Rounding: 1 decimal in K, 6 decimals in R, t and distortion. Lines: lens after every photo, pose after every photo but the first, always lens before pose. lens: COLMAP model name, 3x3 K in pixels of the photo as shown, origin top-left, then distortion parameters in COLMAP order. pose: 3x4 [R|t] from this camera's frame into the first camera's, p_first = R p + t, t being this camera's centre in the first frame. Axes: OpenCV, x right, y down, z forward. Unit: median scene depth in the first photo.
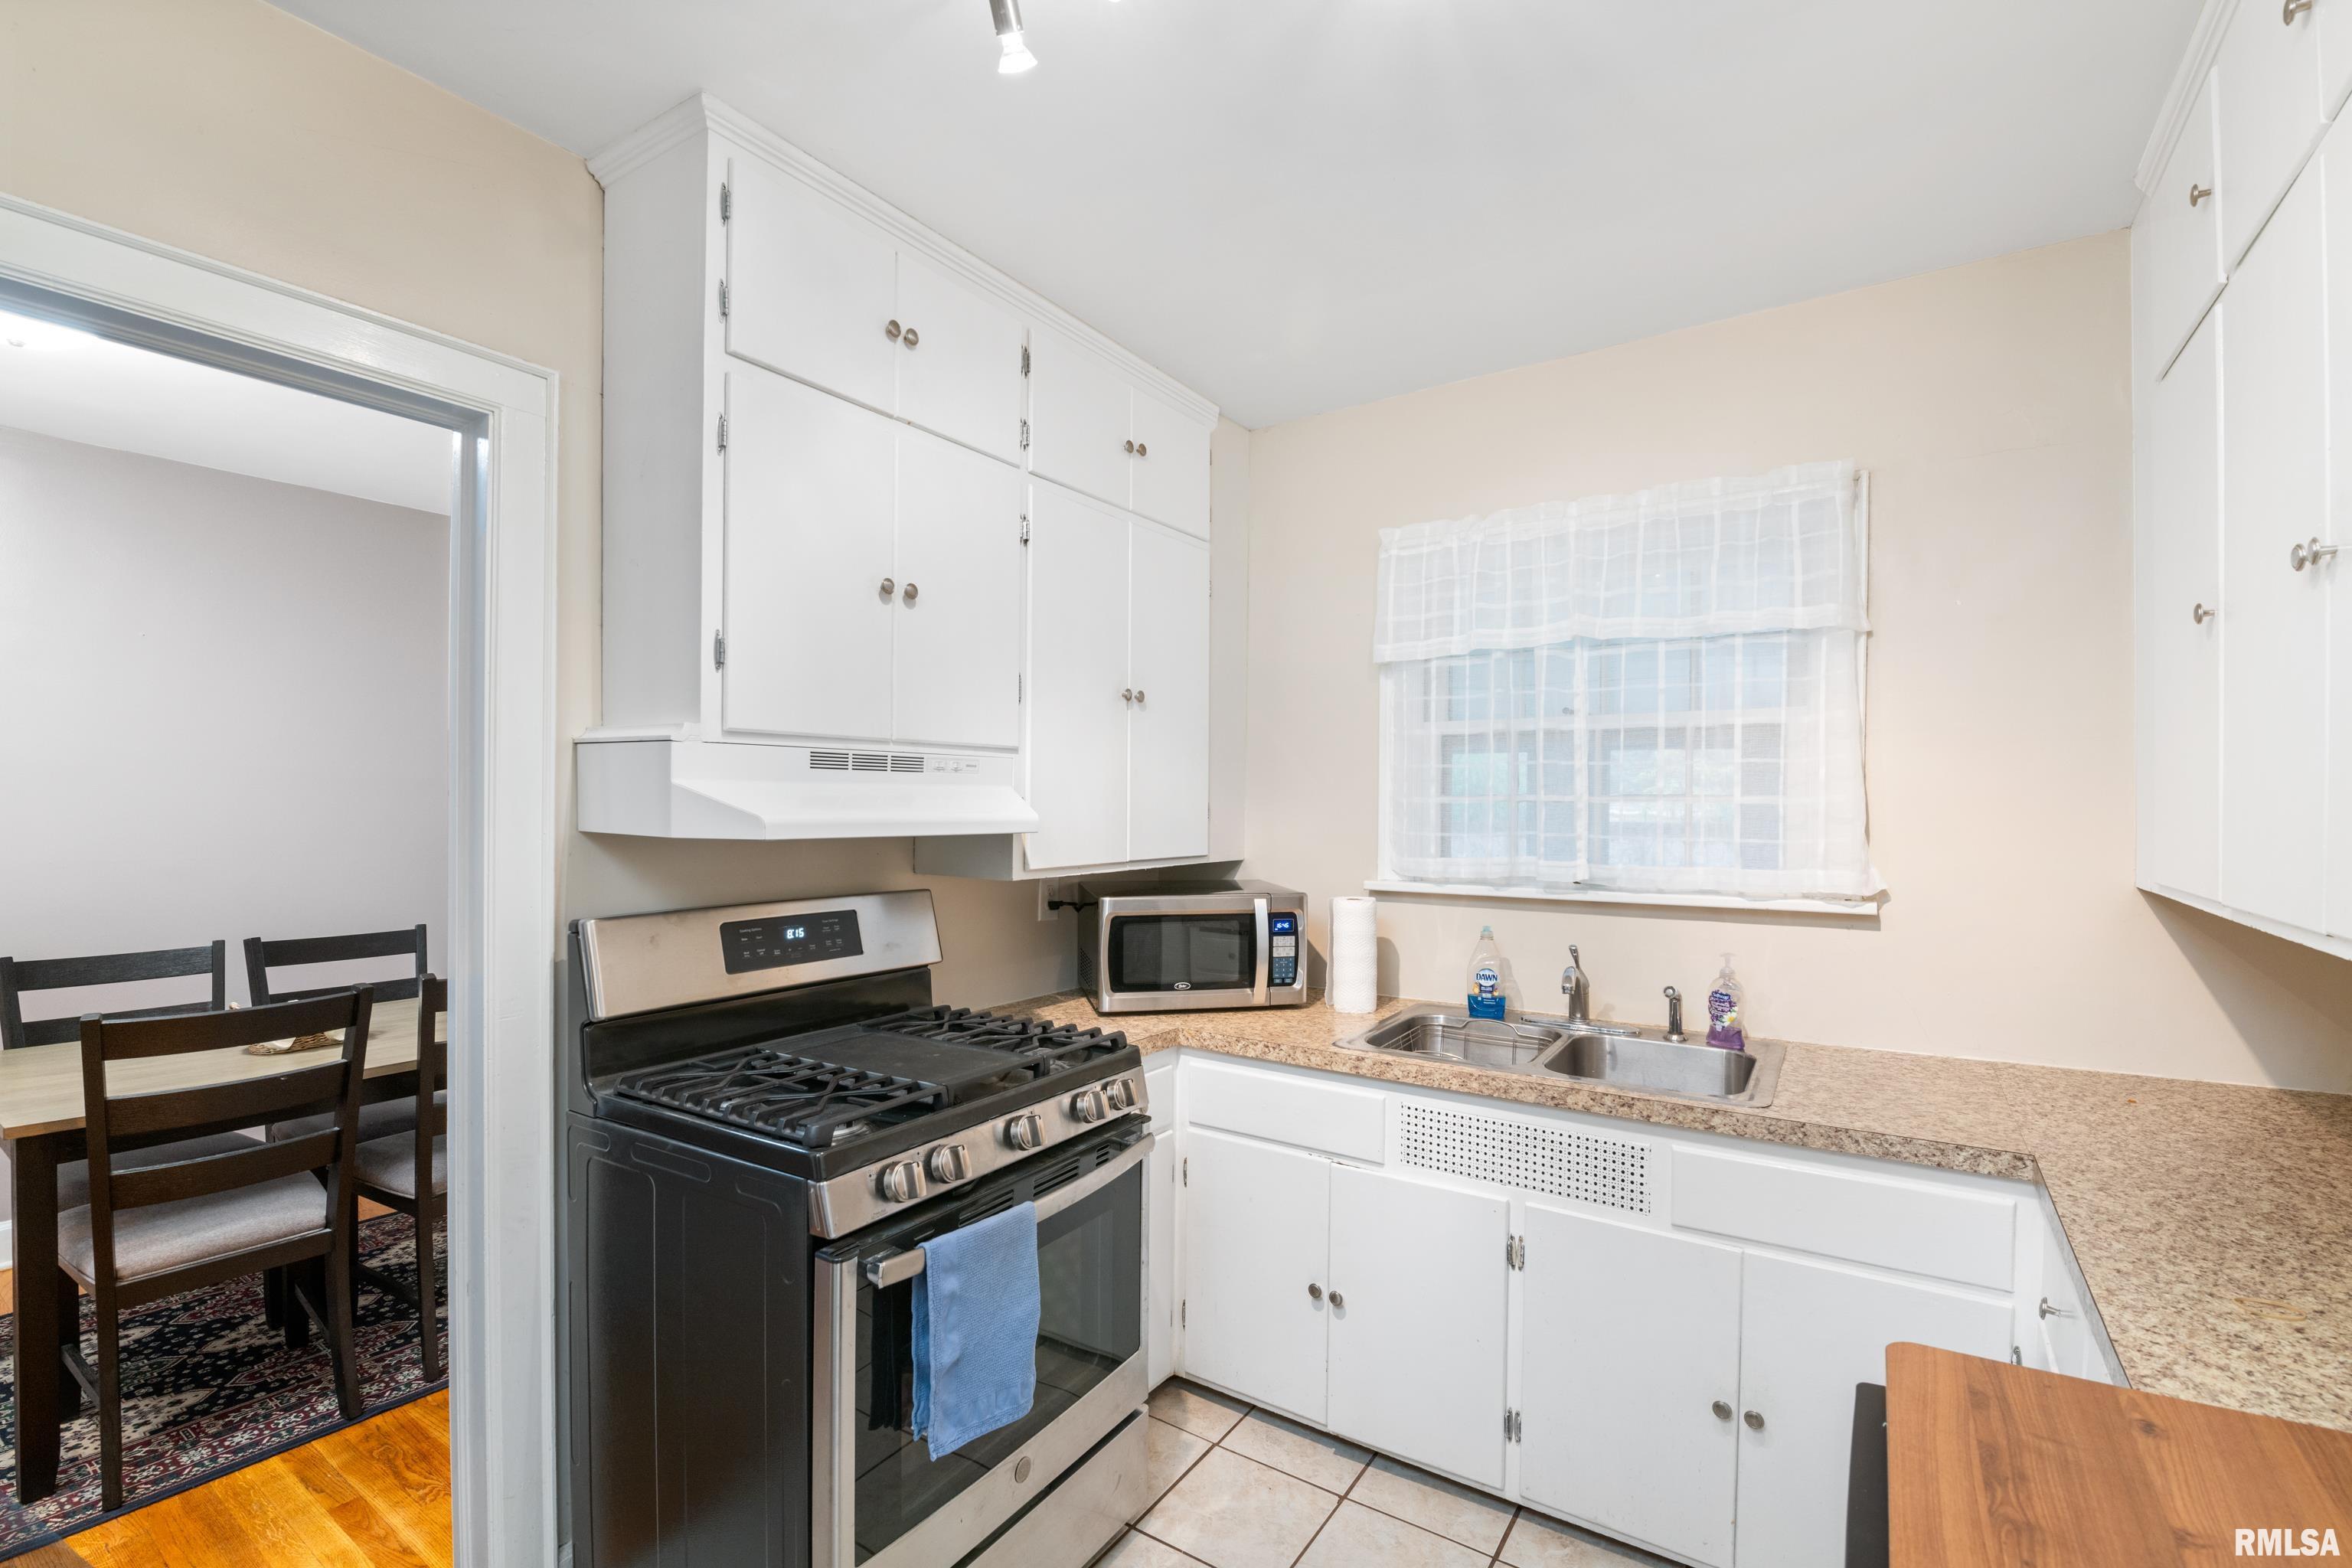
lens RADIAL K [[1042.6, 0, 1180.8], [0, 1042.6, 803.5], [0, 0, 1]] dist [-0.001728, -0.000655]
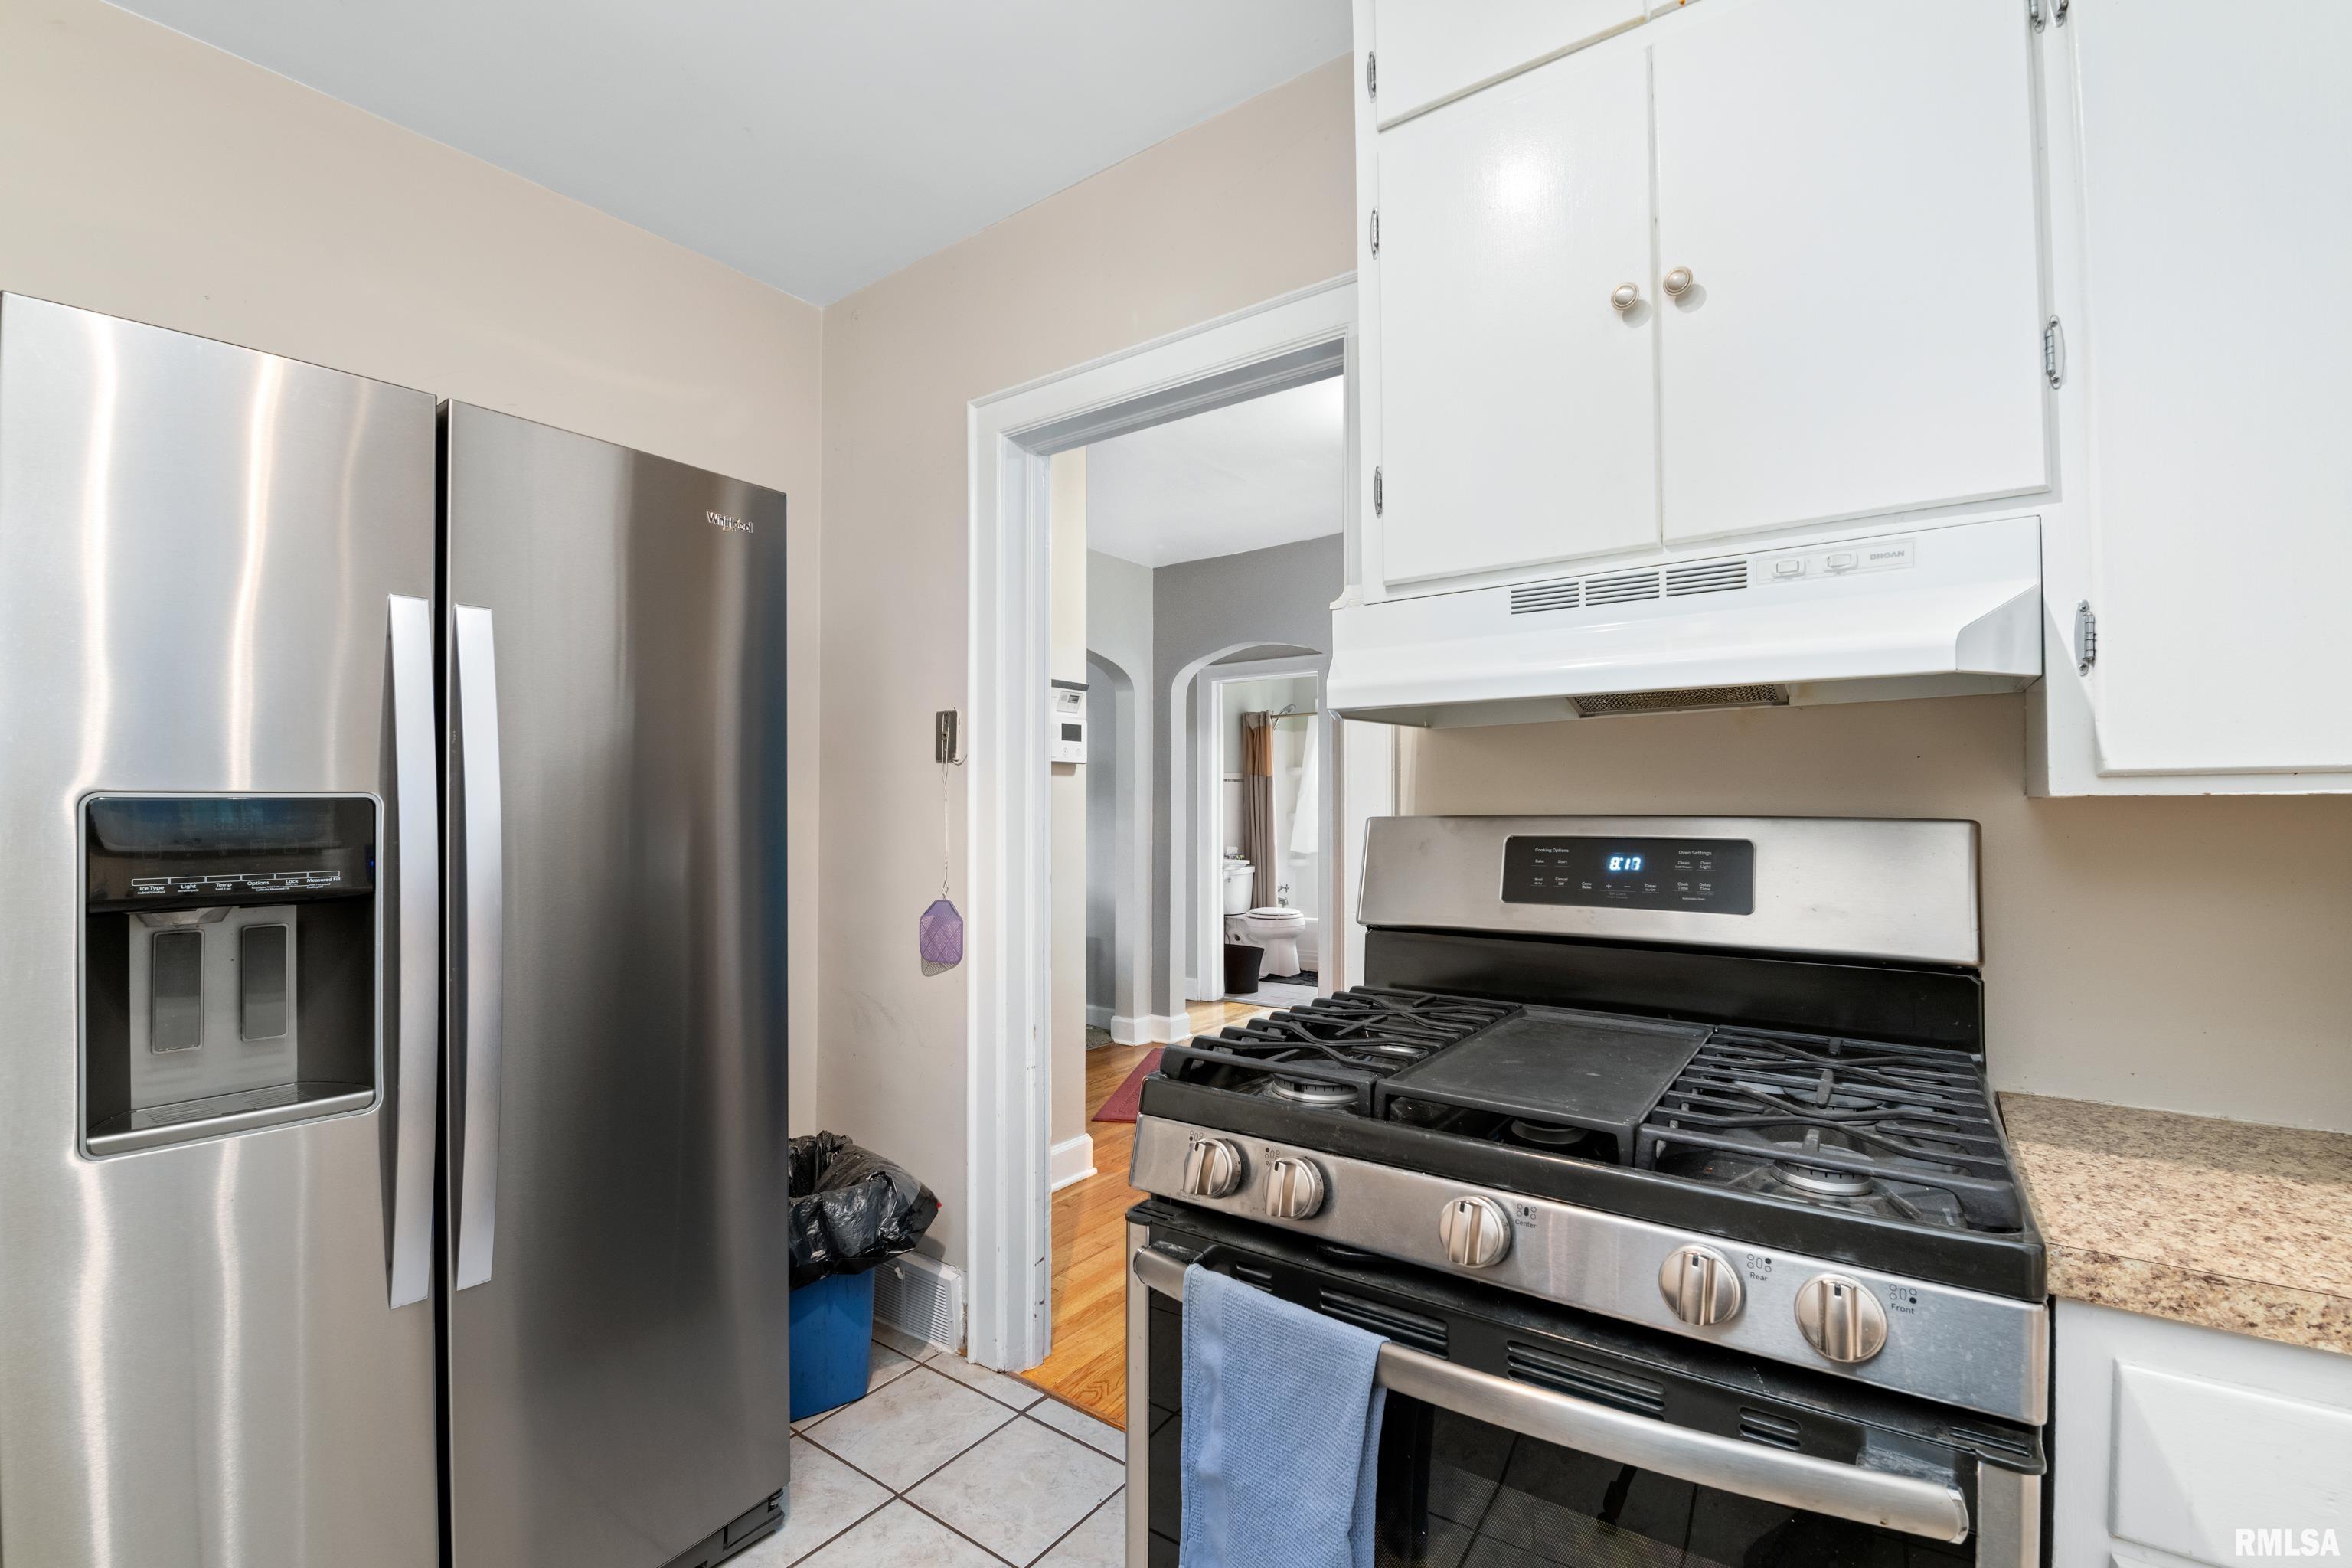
lens RADIAL K [[1042.6, 0, 1184.5], [0, 1042.6, 789.6], [0, 0, 1]] dist [-0.001728, -0.000655]
pose [[-0.042409, -0.022641, -0.998844, 0.324820], [0.004507, 0.999729, -0.022852, 0.091452], [0.999090, -0.005470, -0.042296, 0.748670]]
